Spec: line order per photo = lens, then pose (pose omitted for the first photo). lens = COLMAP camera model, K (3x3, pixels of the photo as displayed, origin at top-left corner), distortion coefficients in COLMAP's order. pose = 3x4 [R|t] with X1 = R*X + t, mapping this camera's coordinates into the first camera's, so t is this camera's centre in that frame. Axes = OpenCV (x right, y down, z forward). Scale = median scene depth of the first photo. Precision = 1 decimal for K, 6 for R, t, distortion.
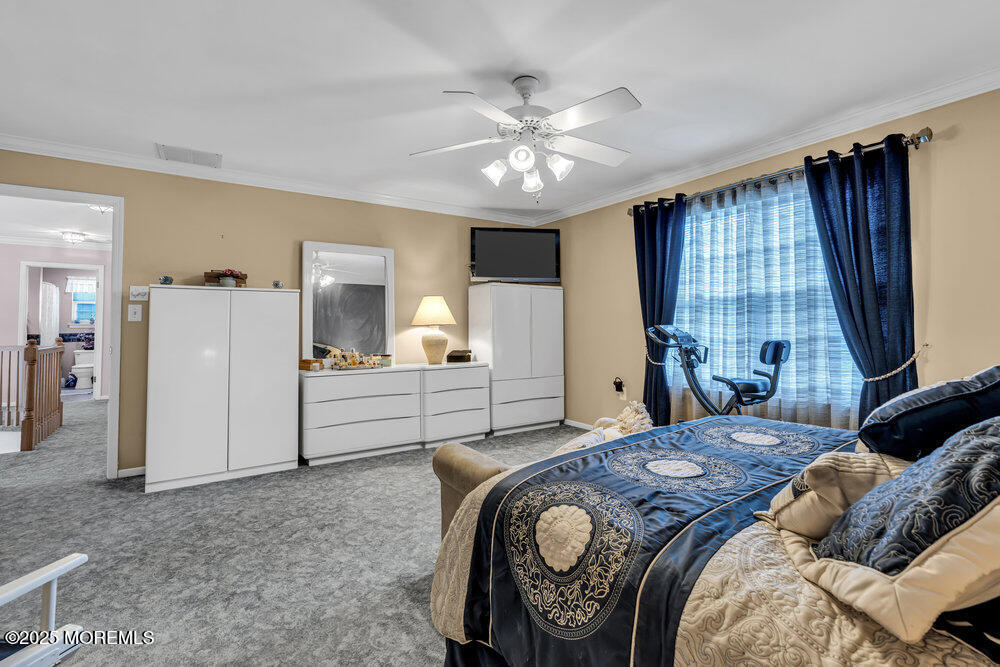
lens RADIAL K [[461.0, 0, 499.3], [0, 461.0, 309.3], [0, 0, 1]] dist [-0.003163, -0.000314]
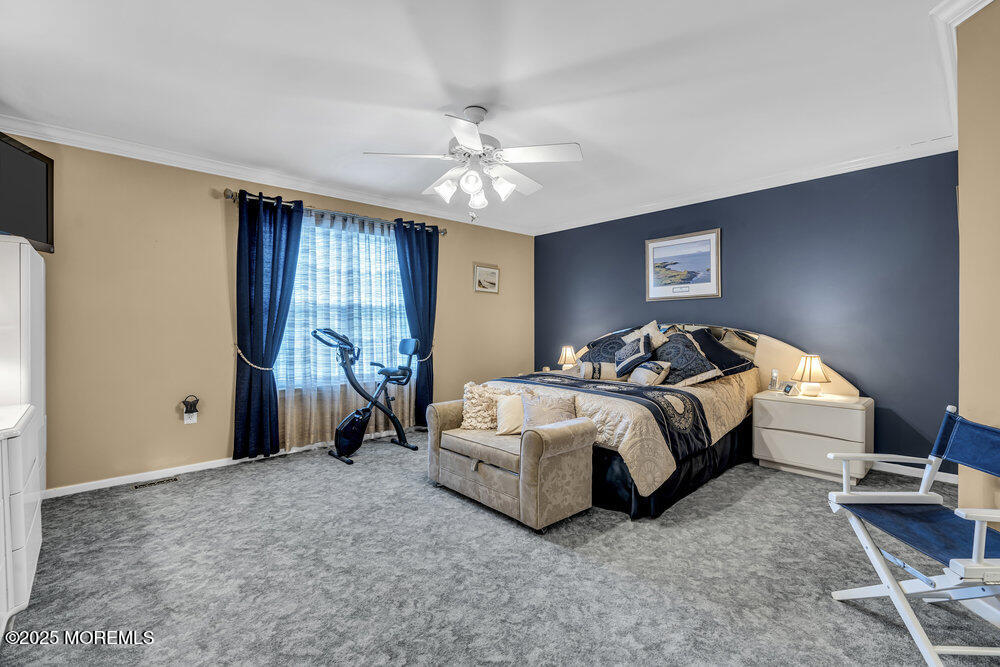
lens RADIAL K [[448.6, 0, 500.0], [0, 448.6, 333.5], [0, 0, 1]] dist [0.000474, 0.000031]
pose [[-0.160434, -0.004614, 0.987036, -0.782940], [-0.032737, 0.999464, -0.000649, 0.035744], [-0.986504, -0.032416, -0.160499, 0.829161]]
